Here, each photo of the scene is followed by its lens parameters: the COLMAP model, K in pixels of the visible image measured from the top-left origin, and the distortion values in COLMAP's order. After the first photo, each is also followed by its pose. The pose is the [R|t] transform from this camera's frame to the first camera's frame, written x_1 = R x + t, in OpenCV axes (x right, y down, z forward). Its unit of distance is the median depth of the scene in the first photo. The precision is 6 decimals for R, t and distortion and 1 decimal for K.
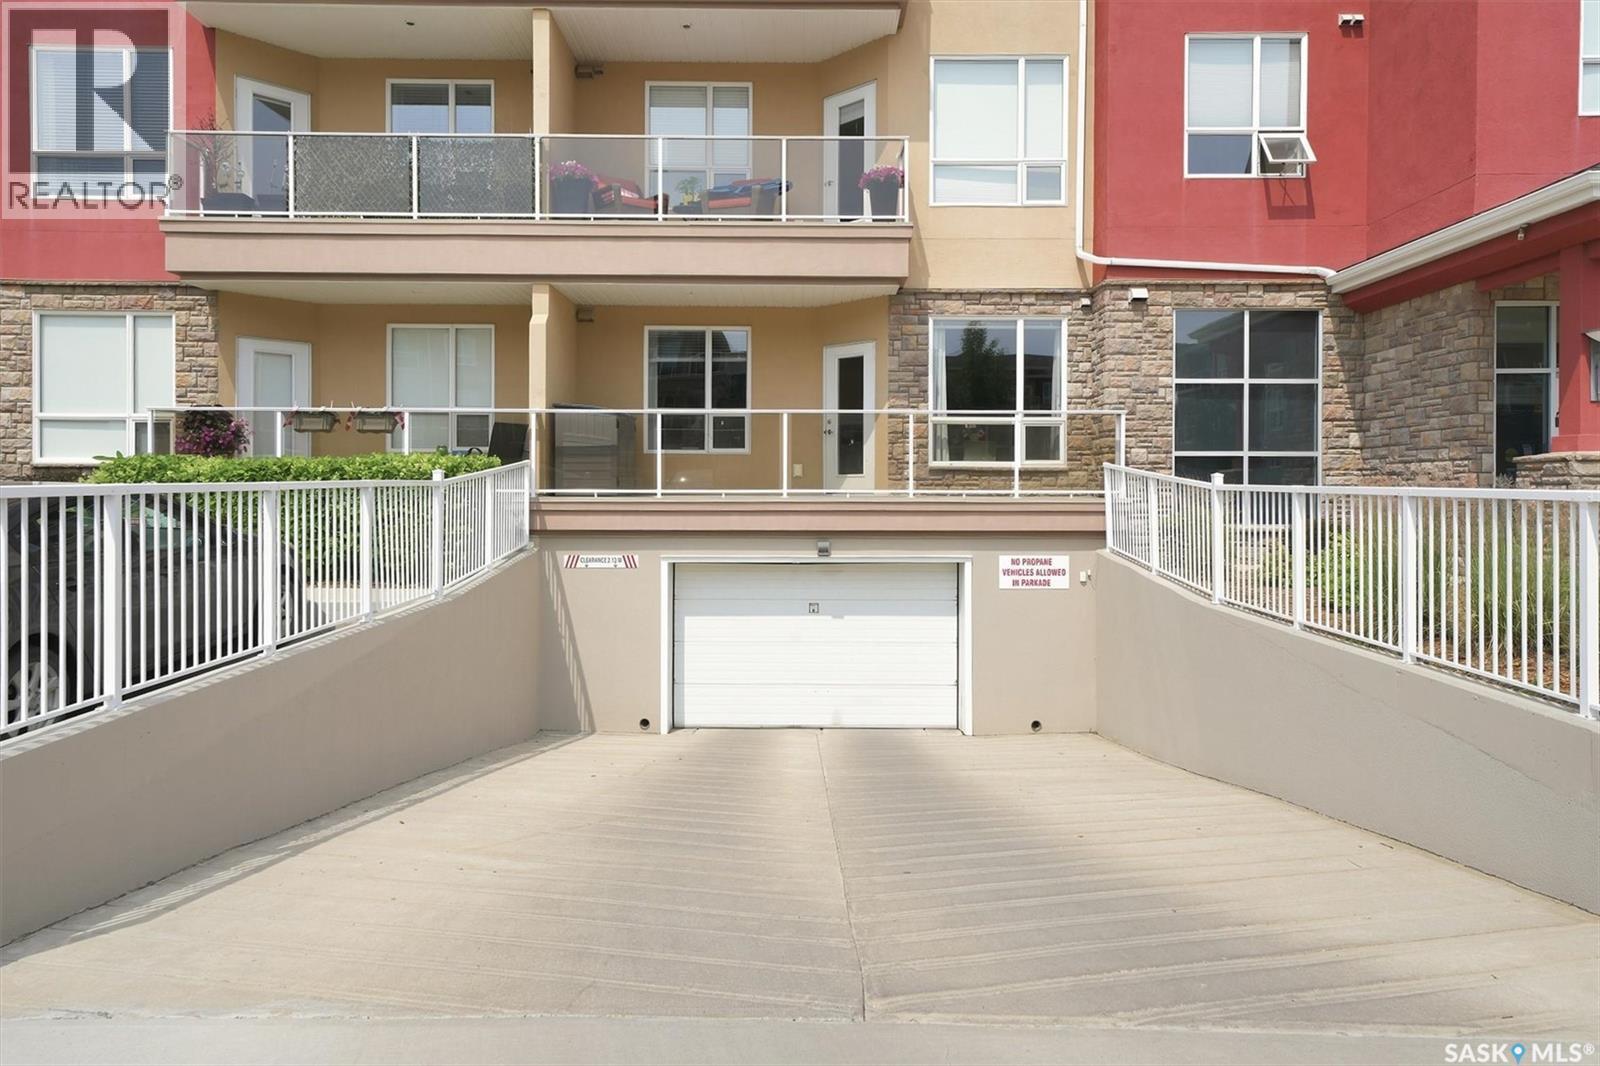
lens RADIAL K [[1058.4, 0, 812.5], [0, 1058.4, 484.6], [0, 0, 1]] dist [0.030109, -0.000523]
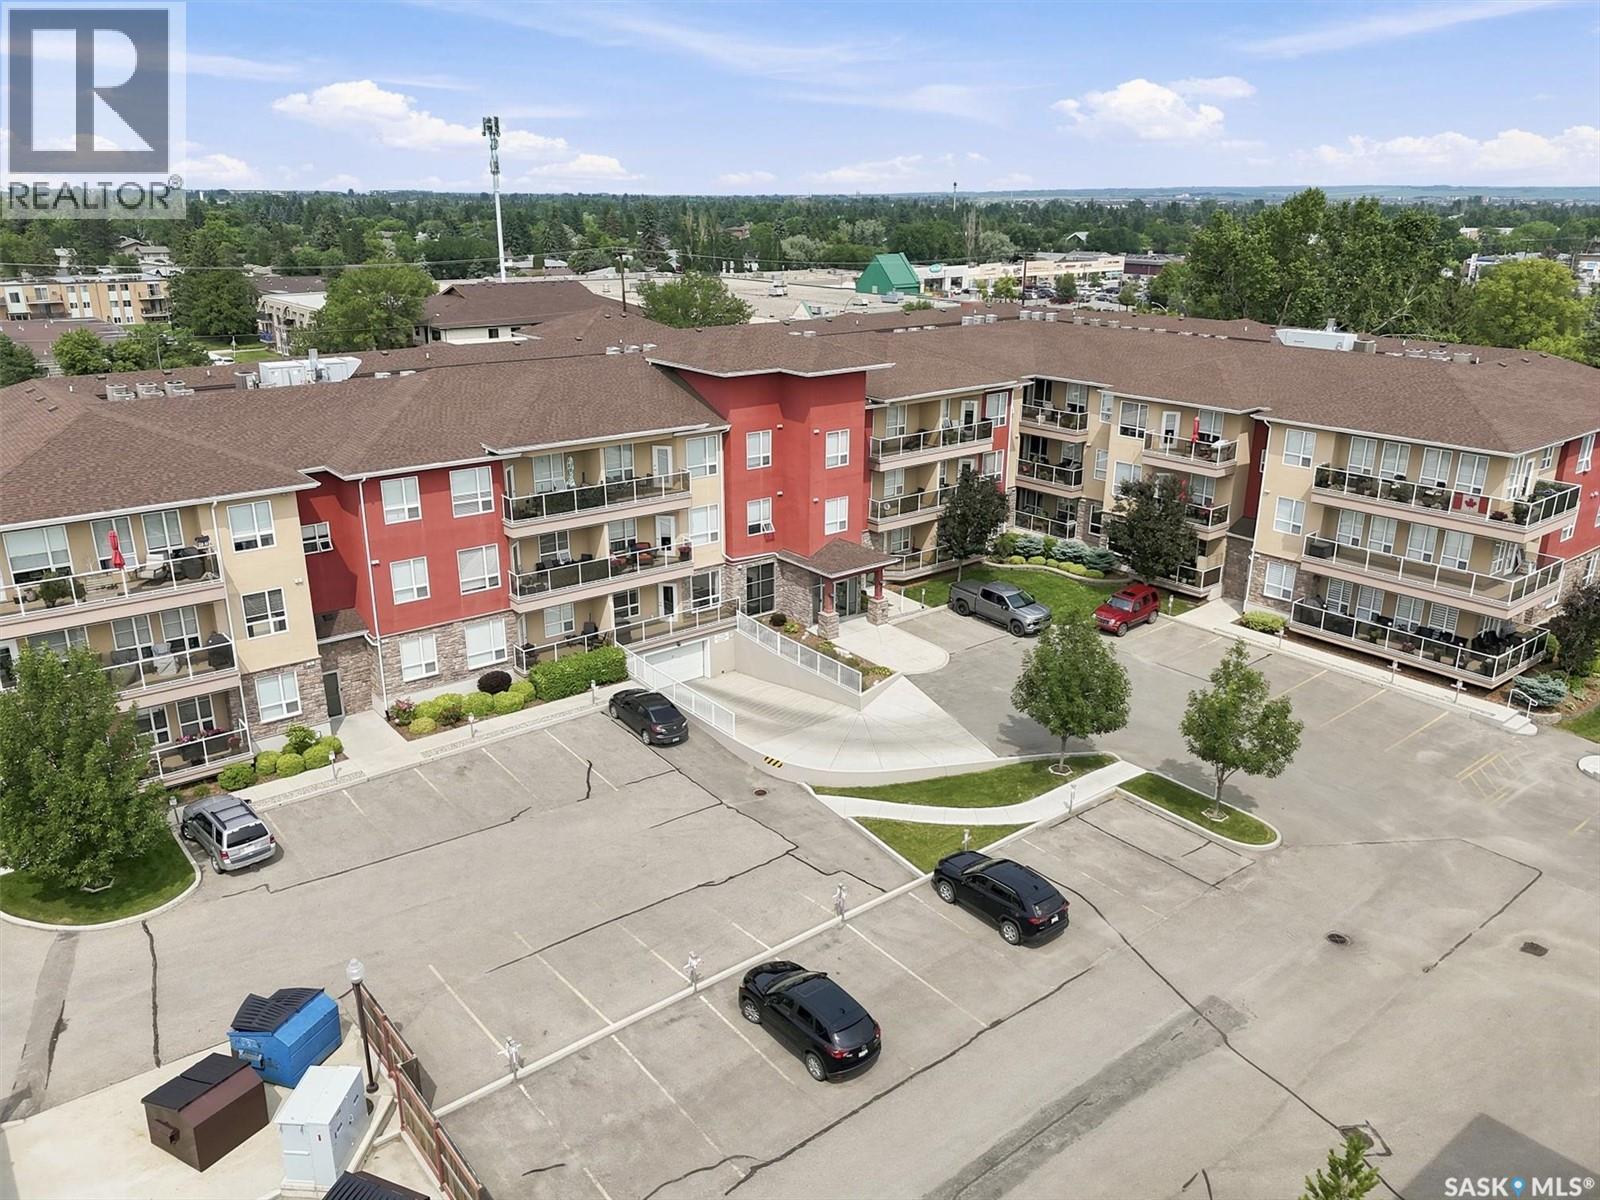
lens RADIAL K [[1176.5, 0, 799.4], [0, 1176.5, 605.3], [0, 0, 1]] dist [0.047823, -0.018662]
pose [[0.781841, -0.209079, 0.587376, -2.153136], [-0.001604, 0.941418, 0.337237, -1.535267], [-0.623476, -0.264608, 0.735704, -2.448795]]
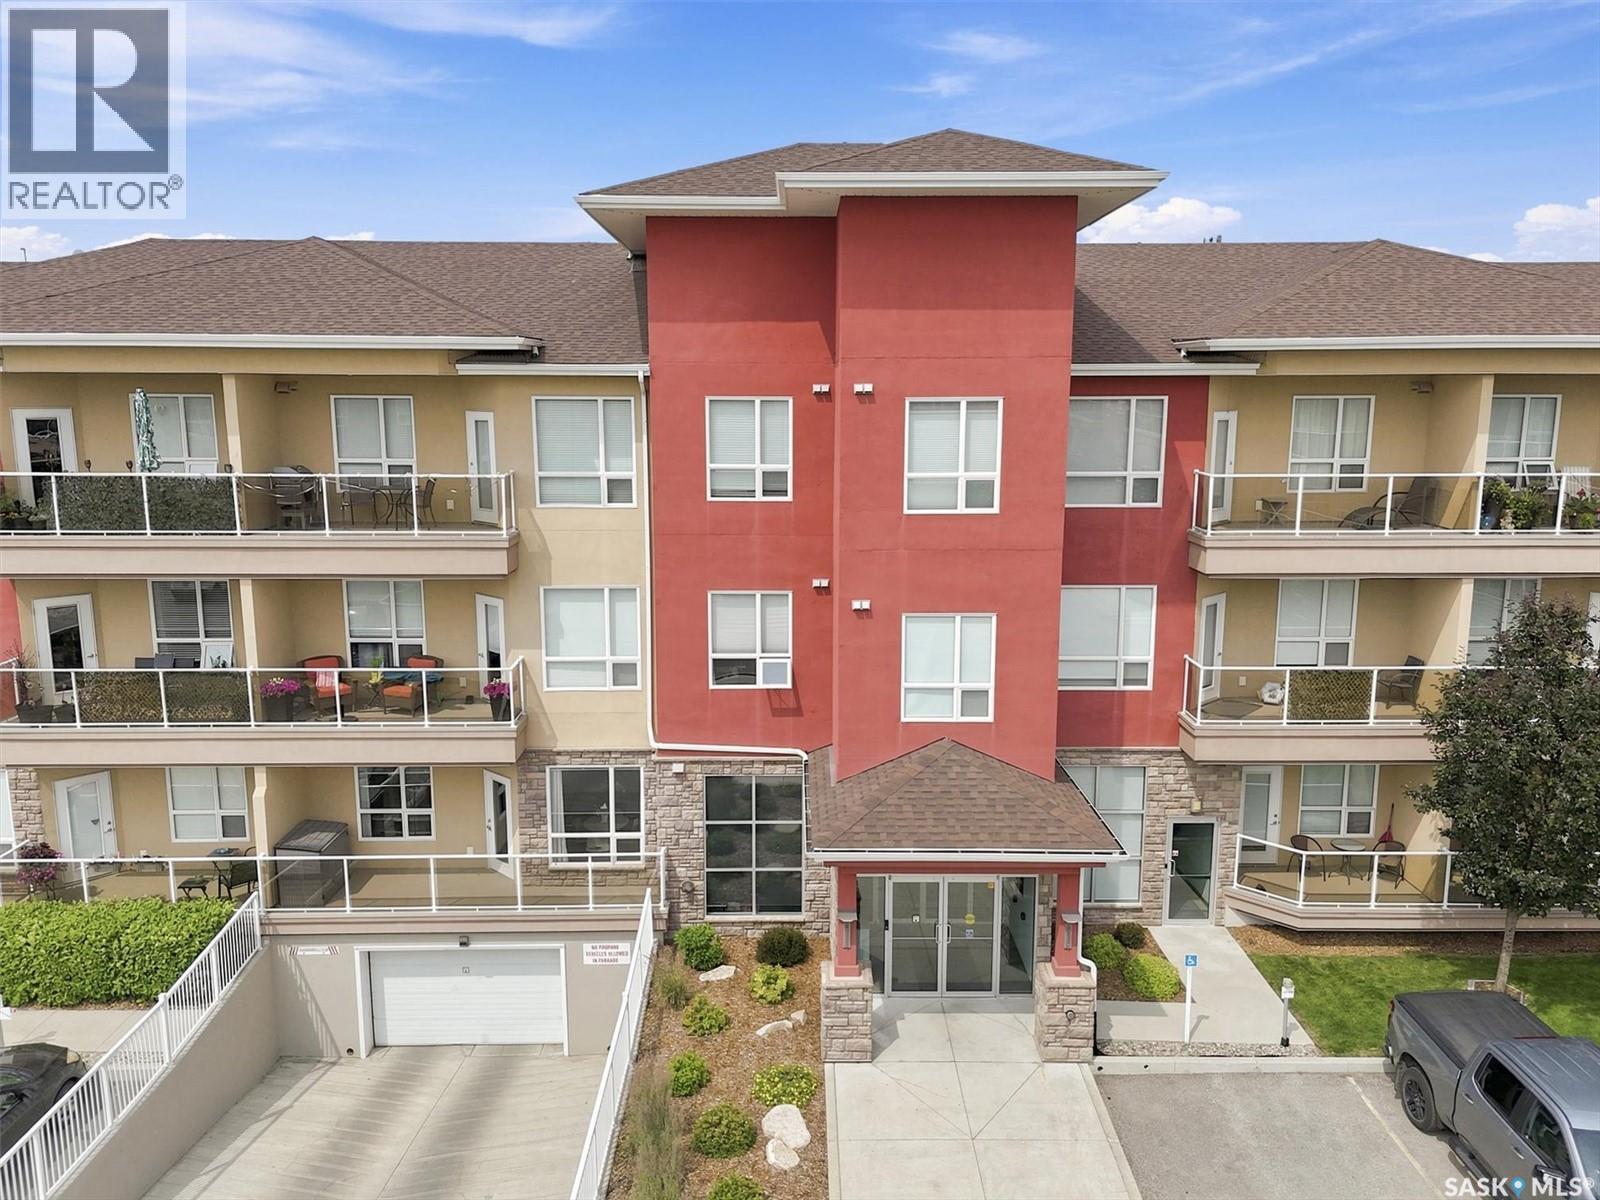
lens RADIAL K [[1176.5, 0, 801.1], [0, 1176.5, 591.5], [0, 0, 1]] dist [0.047823, -0.018662]
pose [[0.999951, -0.004831, 0.008605, 0.458617], [0.003343, 0.986261, 0.165159, -0.678333], [-0.009285, -0.165122, 0.986229, -0.551197]]
